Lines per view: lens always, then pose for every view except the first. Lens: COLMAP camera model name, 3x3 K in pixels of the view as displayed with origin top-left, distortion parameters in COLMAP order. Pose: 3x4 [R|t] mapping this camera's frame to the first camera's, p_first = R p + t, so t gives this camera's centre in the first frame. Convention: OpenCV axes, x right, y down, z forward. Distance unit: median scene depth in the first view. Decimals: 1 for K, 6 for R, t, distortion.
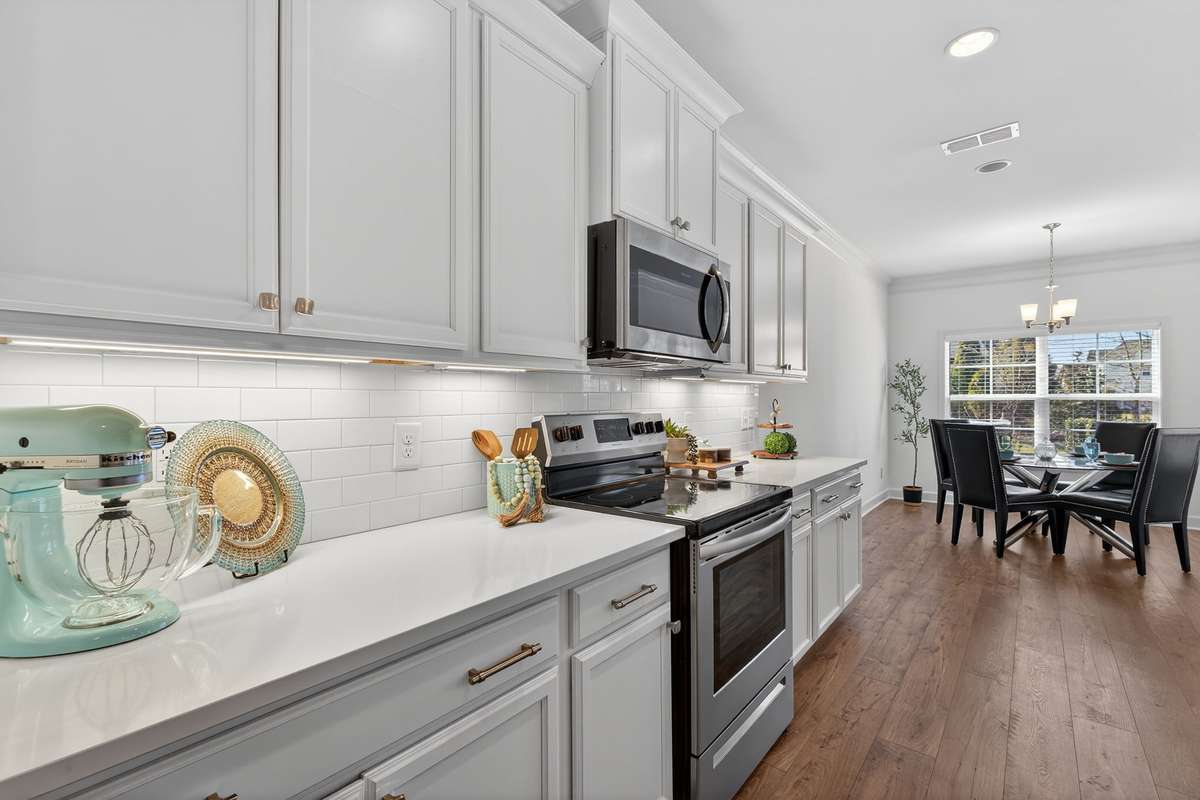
lens RADIAL K [[542.4, 0, 599.9], [0, 542.4, 396.4], [0, 0, 1]] dist [-0.003612, -0.000689]
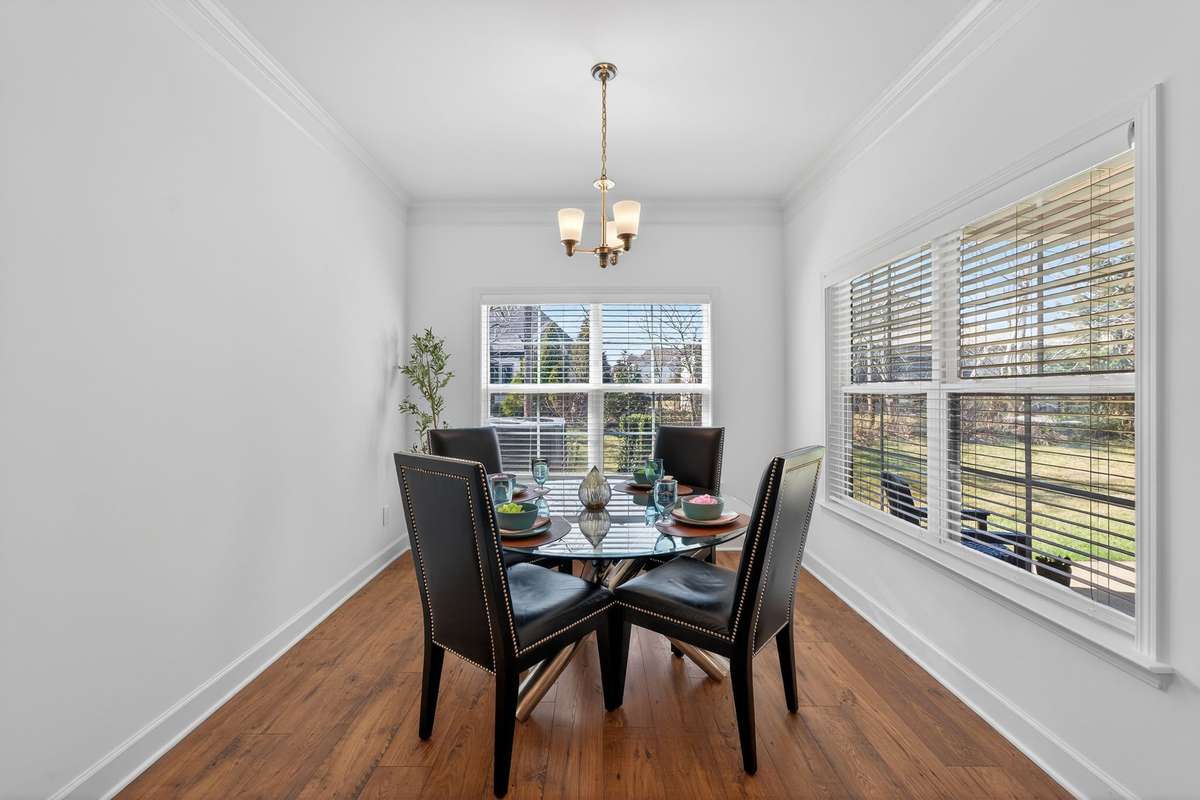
lens RADIAL K [[487.6, 0, 593.3], [0, 487.6, 392.6], [0, 0, 1]] dist [0.007542, 0.001042]
pose [[0.787486, -0.002846, 0.616326, 0.947683], [-0.002182, 0.999970, 0.007405, 0.004764], [-0.616328, -0.007176, 0.787457, 1.121047]]
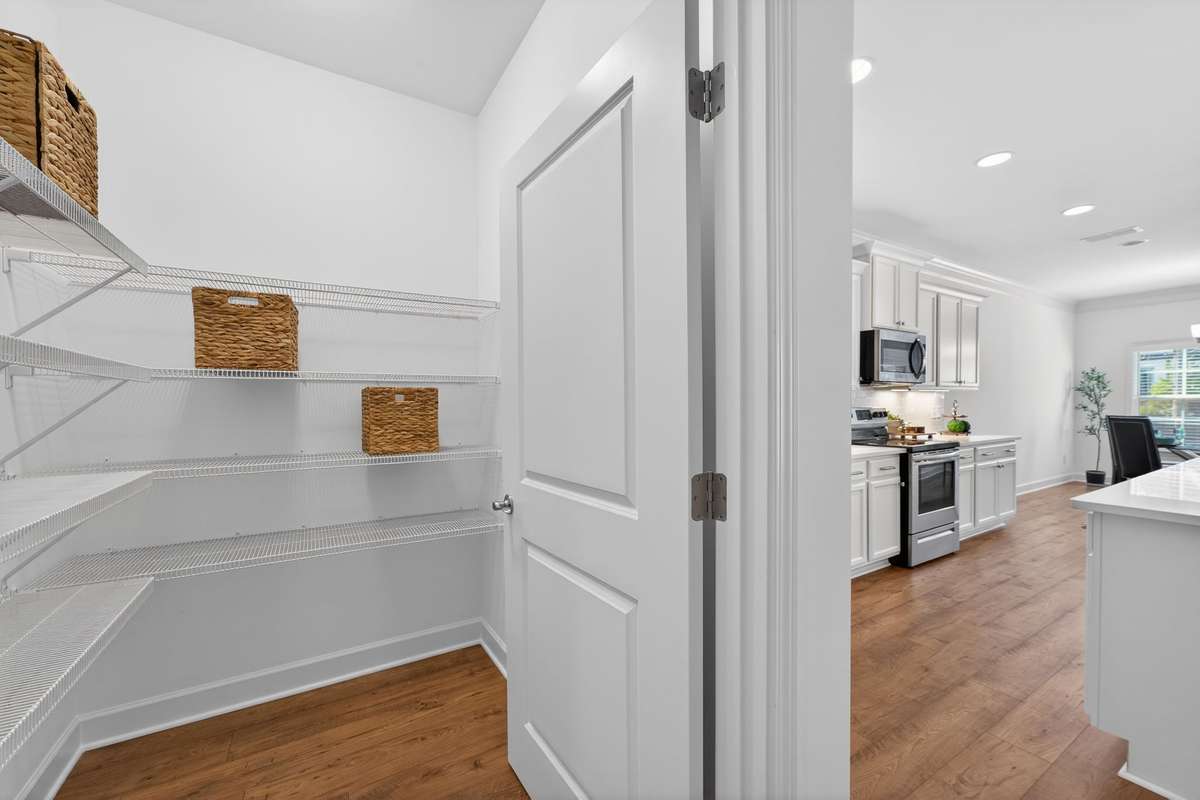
lens RADIAL K [[487.6, 0, 606.3], [0, 487.6, 414.4], [0, 0, 1]] dist [0.007542, 0.001042]
pose [[0.944992, 0.000276, -0.327093, -0.262307], [0.008661, 0.999628, 0.025865, -0.000164], [0.326979, -0.027275, 0.944638, -1.020001]]
